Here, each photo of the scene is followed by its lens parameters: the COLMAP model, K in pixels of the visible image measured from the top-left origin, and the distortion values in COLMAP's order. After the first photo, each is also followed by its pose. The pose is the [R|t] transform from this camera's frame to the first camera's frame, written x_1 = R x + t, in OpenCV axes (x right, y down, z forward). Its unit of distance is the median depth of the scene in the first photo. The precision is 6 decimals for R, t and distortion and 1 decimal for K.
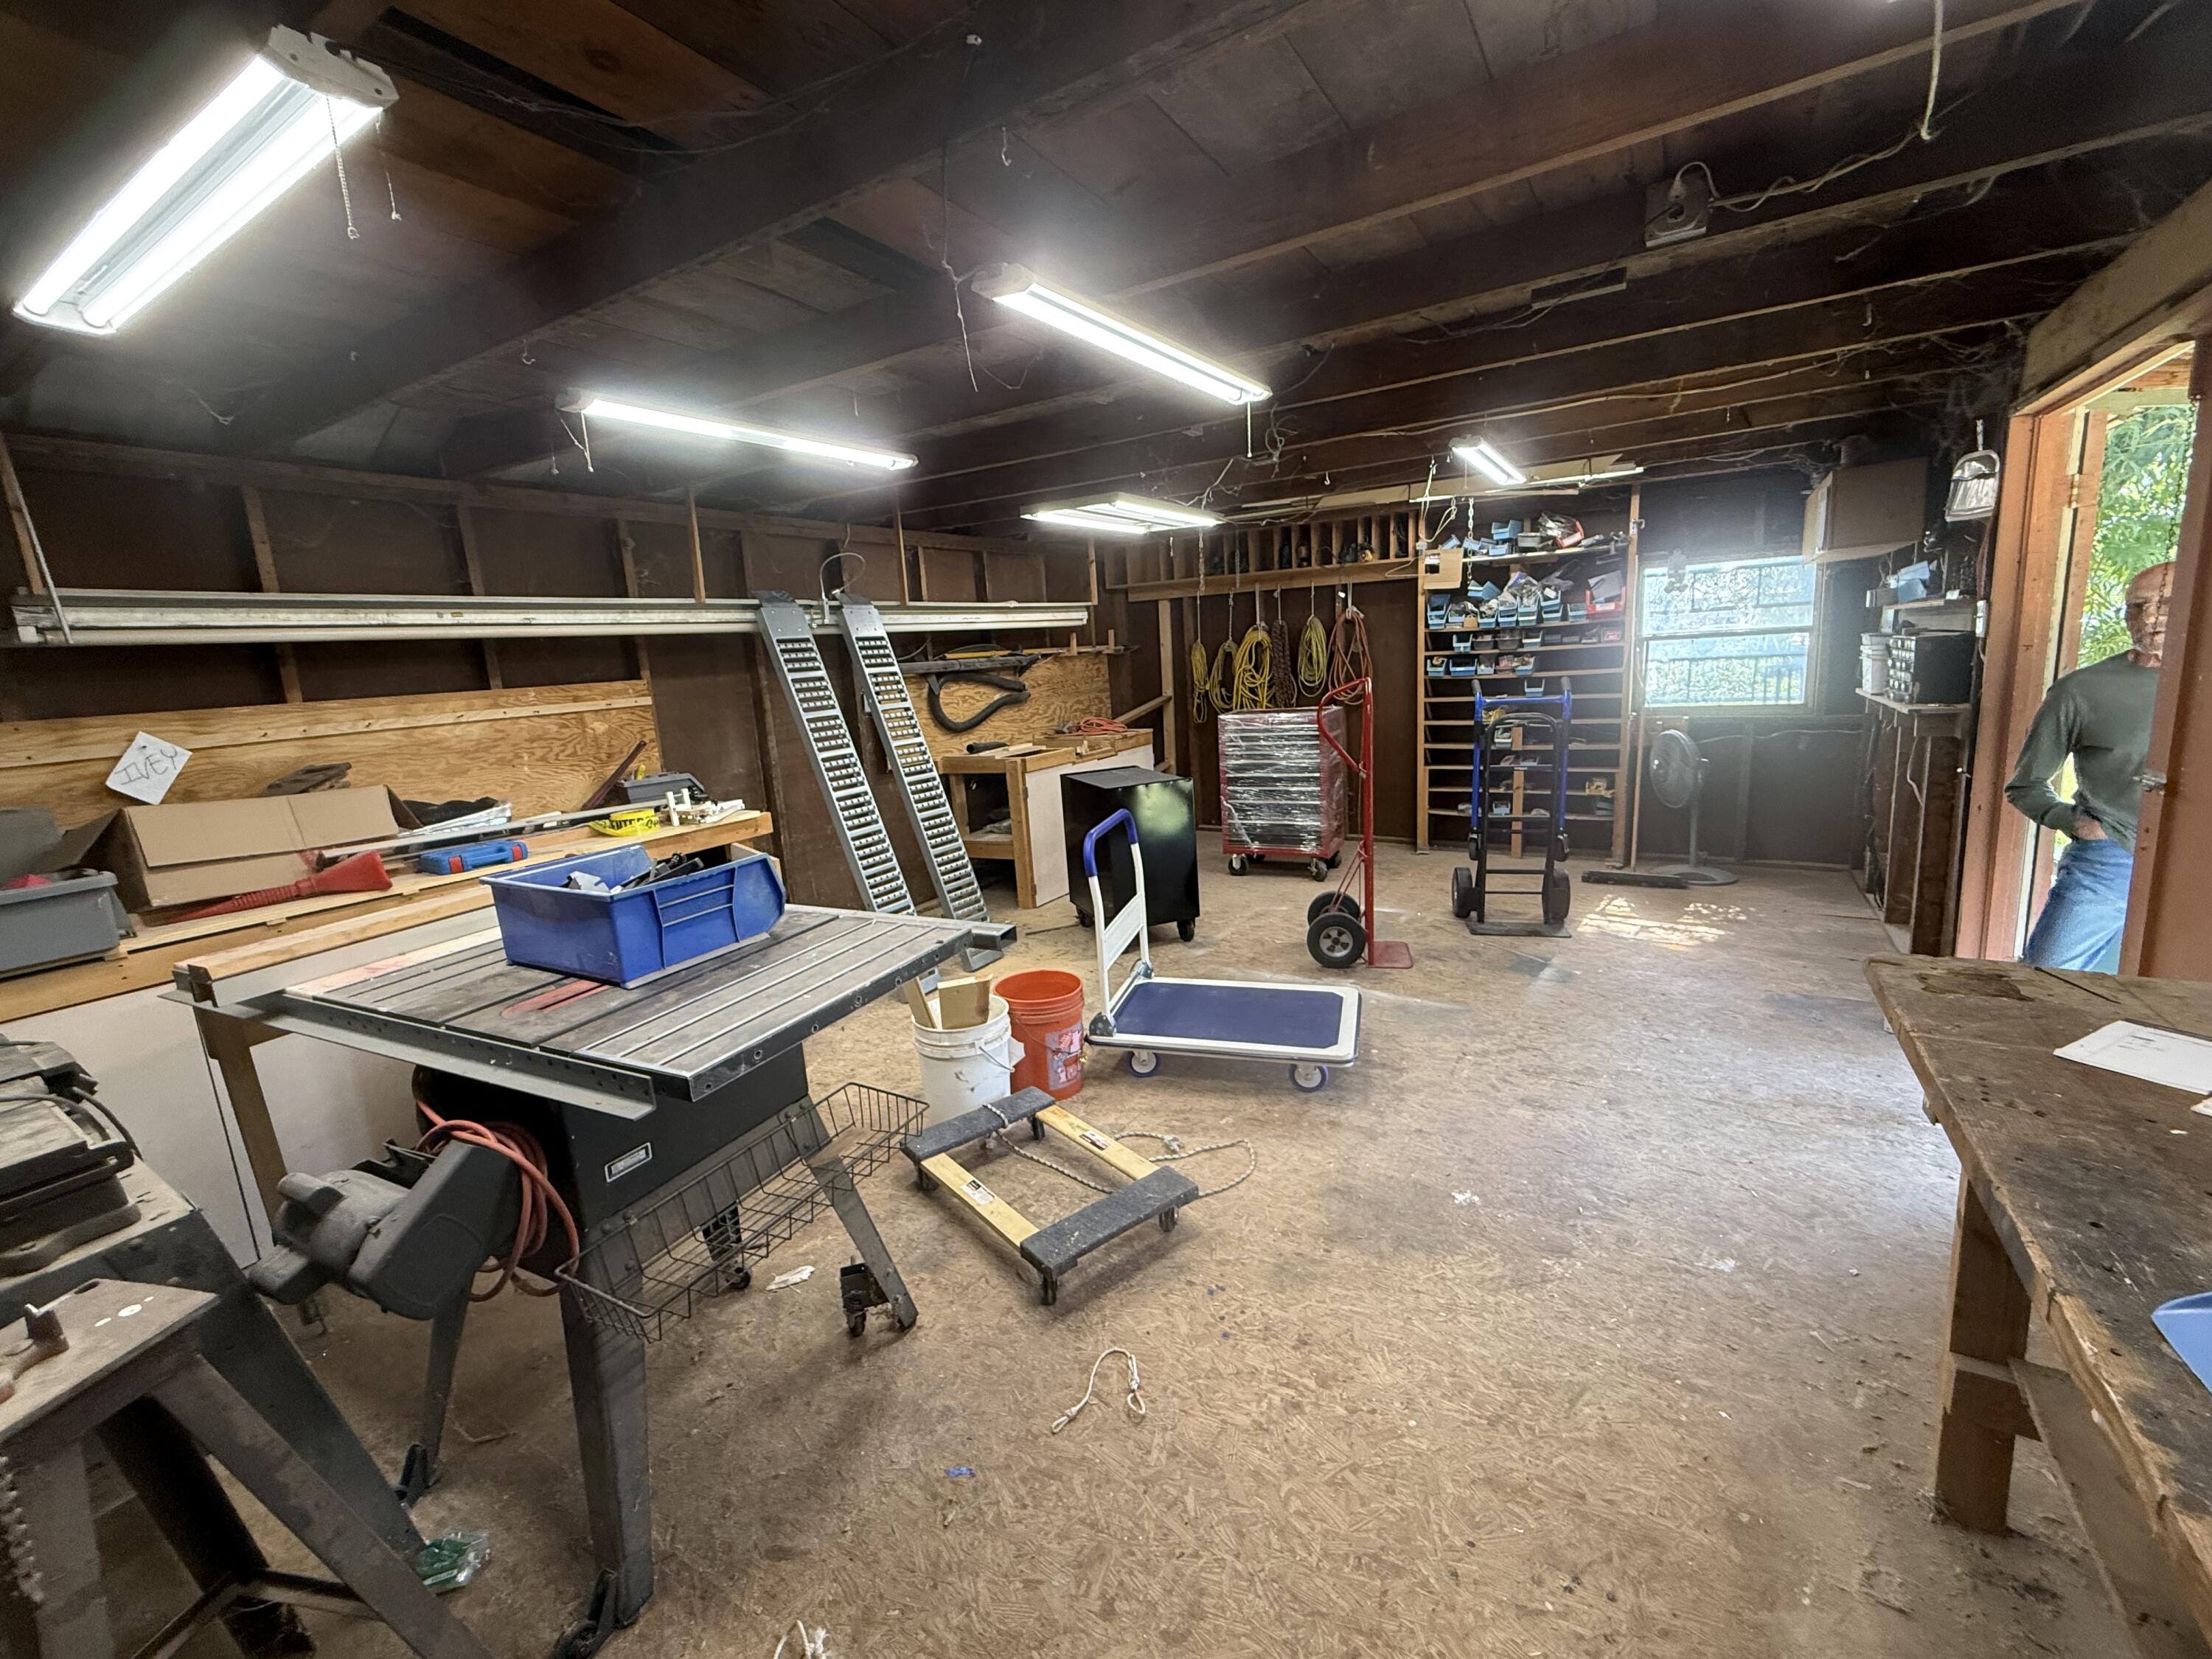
lens RADIAL K [[888.8, 0, 1105.7], [0, 888.8, 820.5], [0, 0, 1]] dist [0.000980, 0.000293]
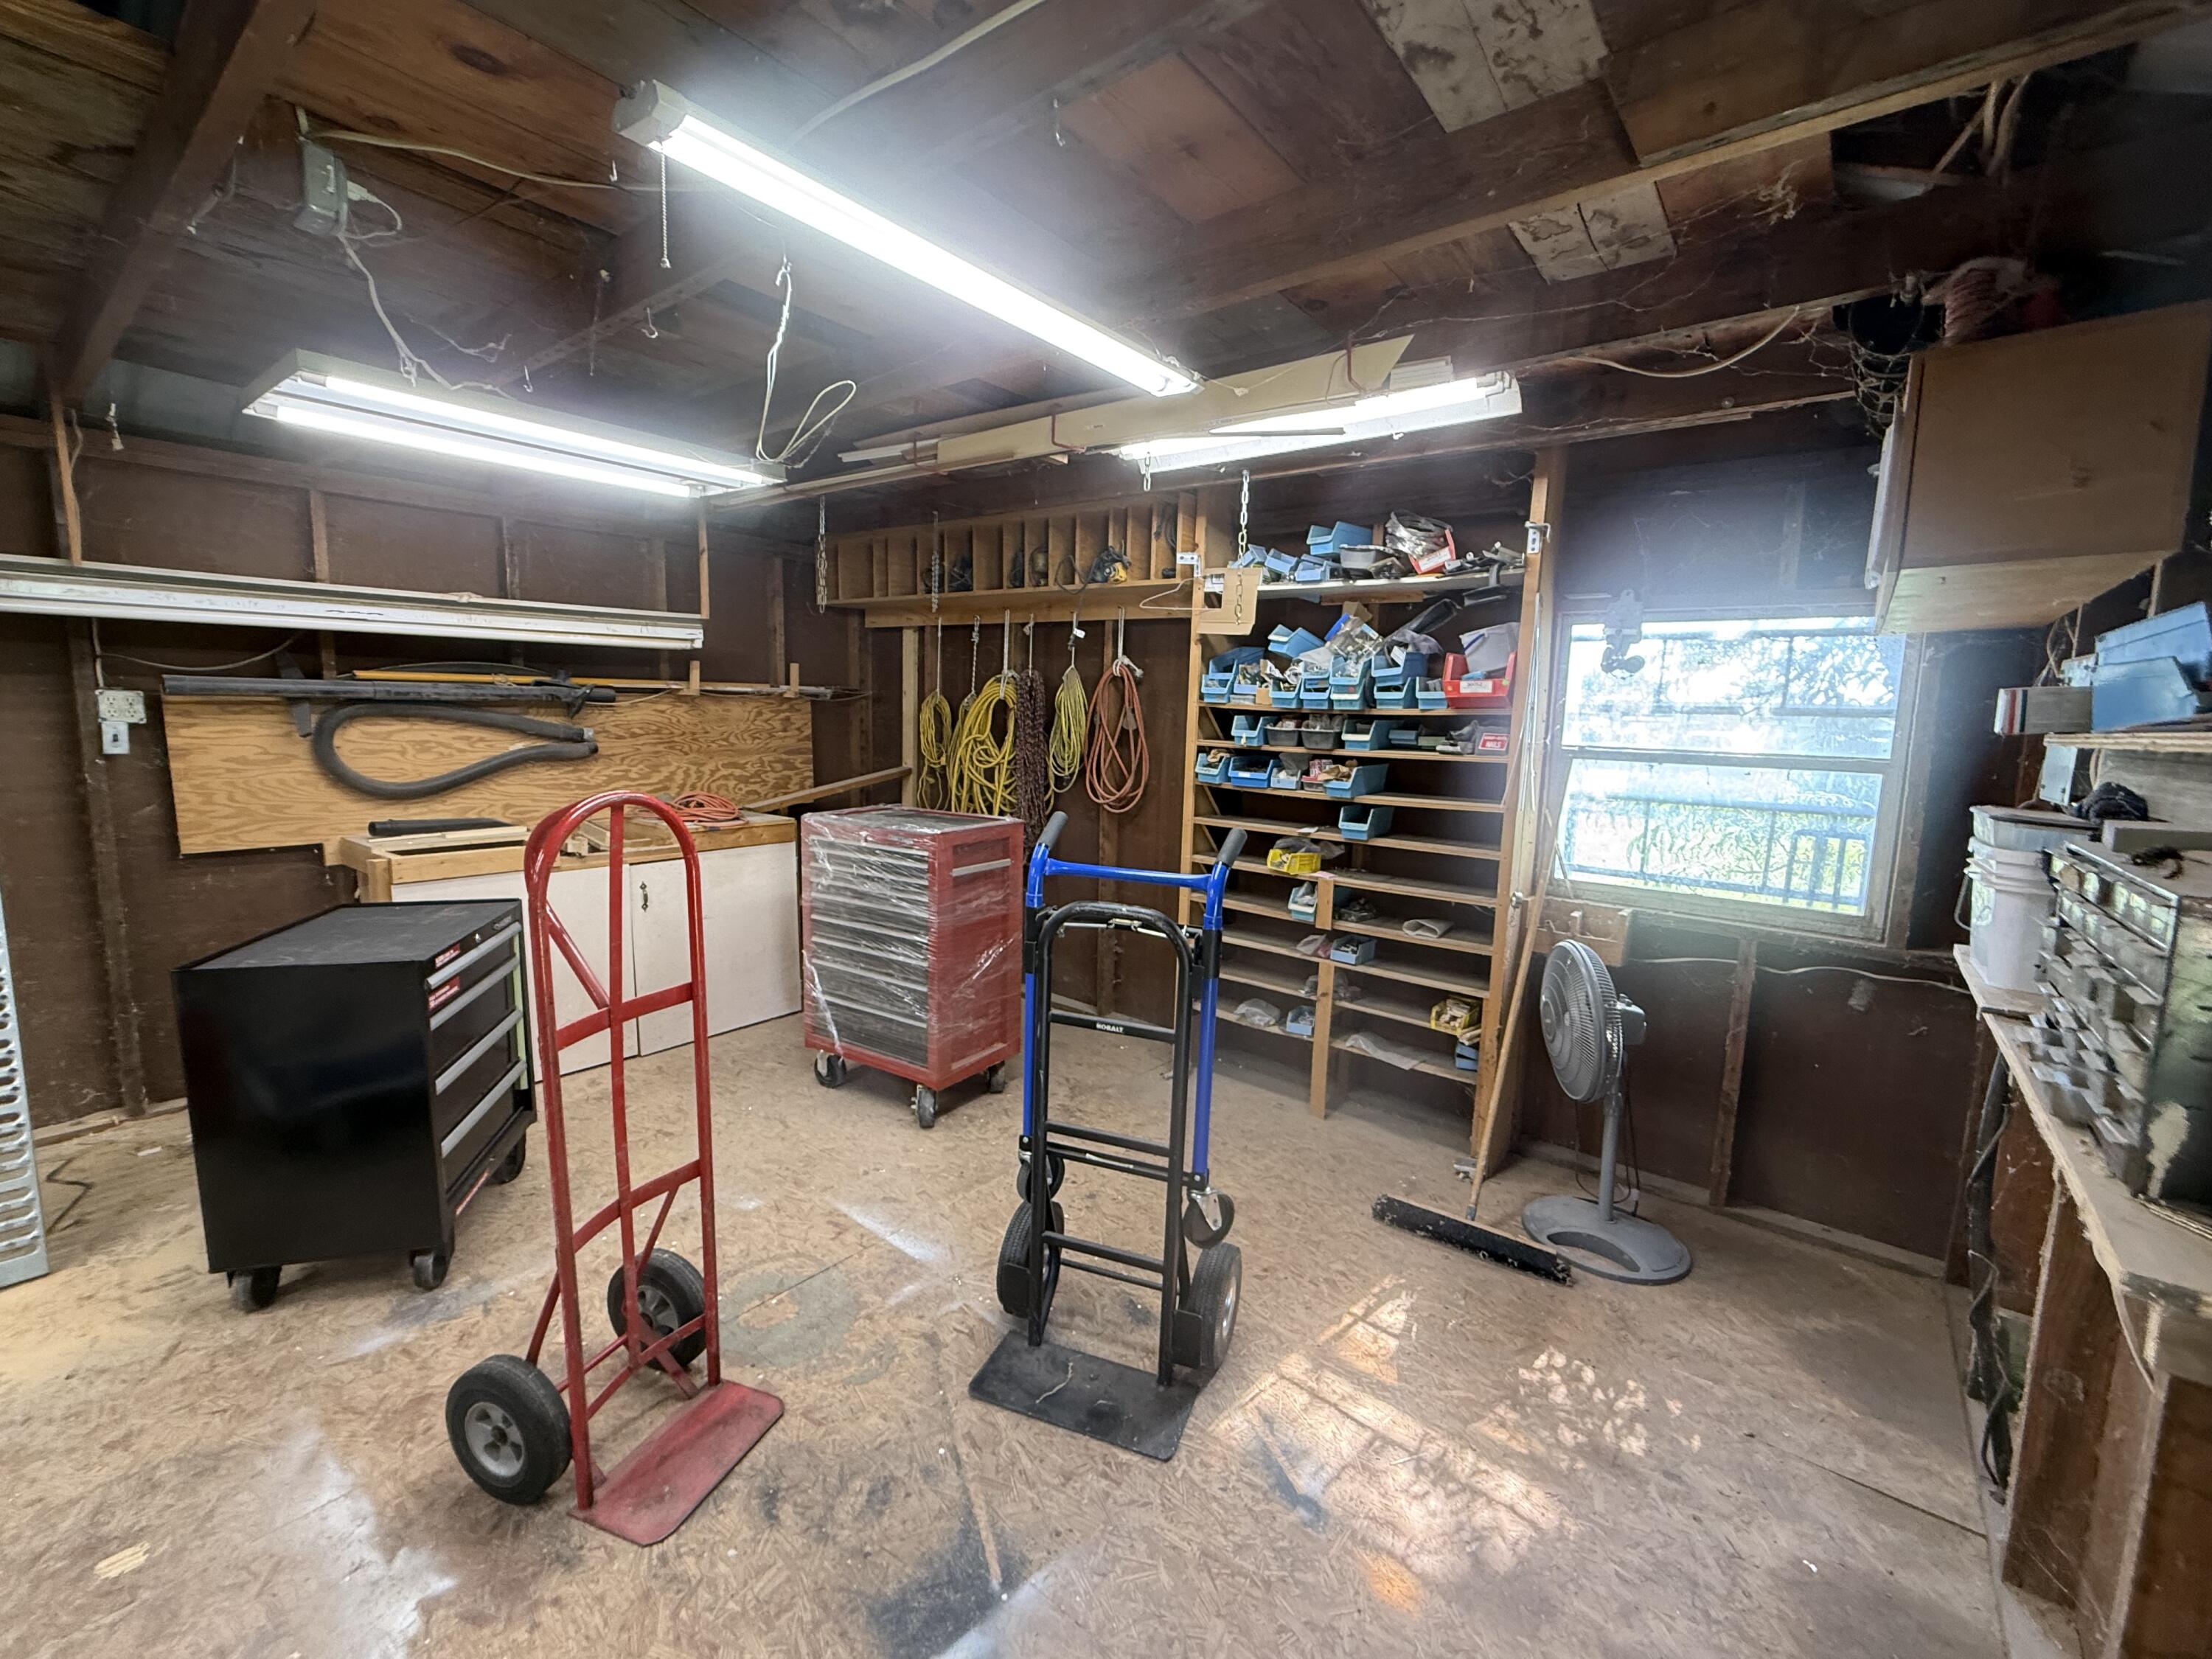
lens RADIAL K [[888.8, 0, 1108.9], [0, 888.8, 823.4], [0, 0, 1]] dist [0.000980, 0.000293]
pose [[0.989516, 0.101984, -0.102258, 0.387473], [-0.107238, 0.993110, -0.047258, -0.105919], [0.096734, 0.057728, 0.993635, 0.436218]]
